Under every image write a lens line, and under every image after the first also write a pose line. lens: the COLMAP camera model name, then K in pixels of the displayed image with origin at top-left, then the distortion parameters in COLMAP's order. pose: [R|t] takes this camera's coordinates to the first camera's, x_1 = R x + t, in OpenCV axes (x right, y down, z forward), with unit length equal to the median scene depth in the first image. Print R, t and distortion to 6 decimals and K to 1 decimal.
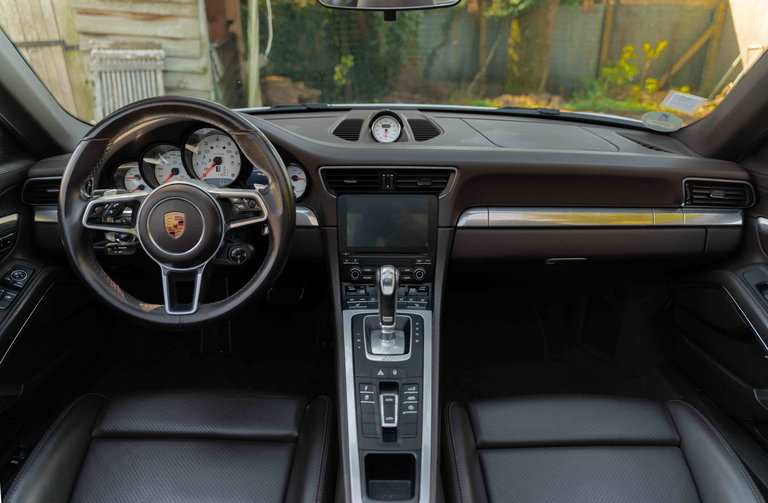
lens RADIAL K [[503.8, 0, 380.1], [0, 503.8, 248.0], [0, 0, 1]] dist [-0.010007, -0.002162]
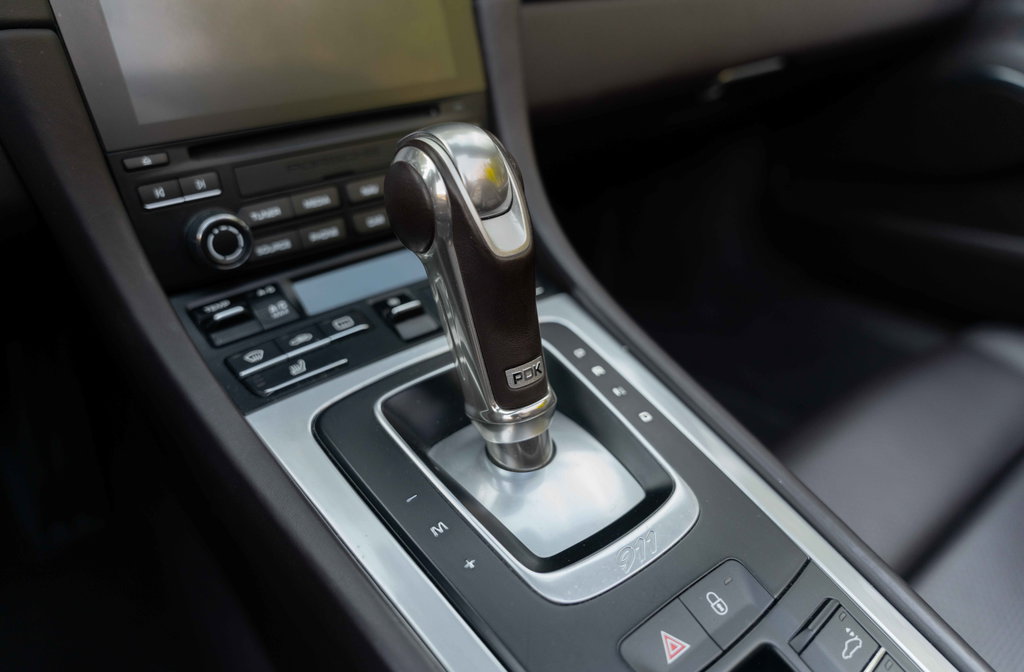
lens RADIAL K [[685.4, 0, 493.5], [0, 685.4, 328.8], [0, 0, 1]] dist [-0.002495, -0.000079]
pose [[0.786161, -0.315169, 0.531619, -0.128771], [0.240156, 0.948385, 0.207103, 0.054620], [-0.569452, -0.035145, 0.821273, 0.696191]]
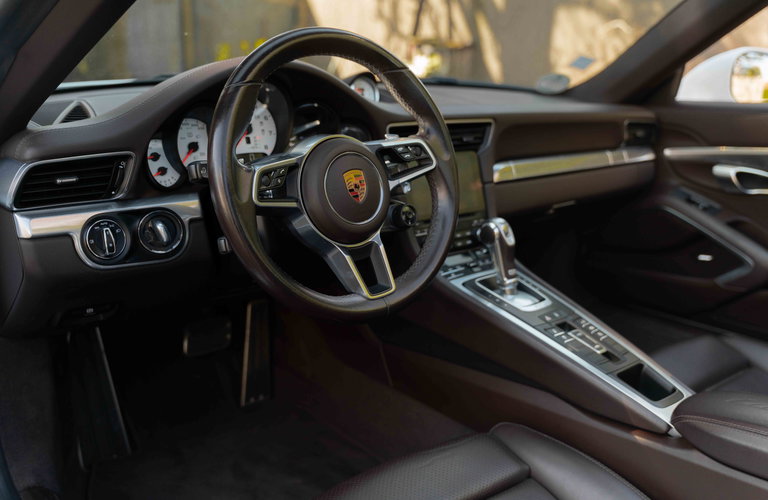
lens RADIAL K [[721.5, 0, 364.6], [0, 721.5, 236.8], [0, 0, 1]] dist [-0.018919, 0.000000]
pose [[0.765846, -0.136412, 0.628388, -0.930139], [0.215137, 0.975278, -0.050483, 0.077062], [-0.605966, 0.173852, 0.776261, 0.101596]]
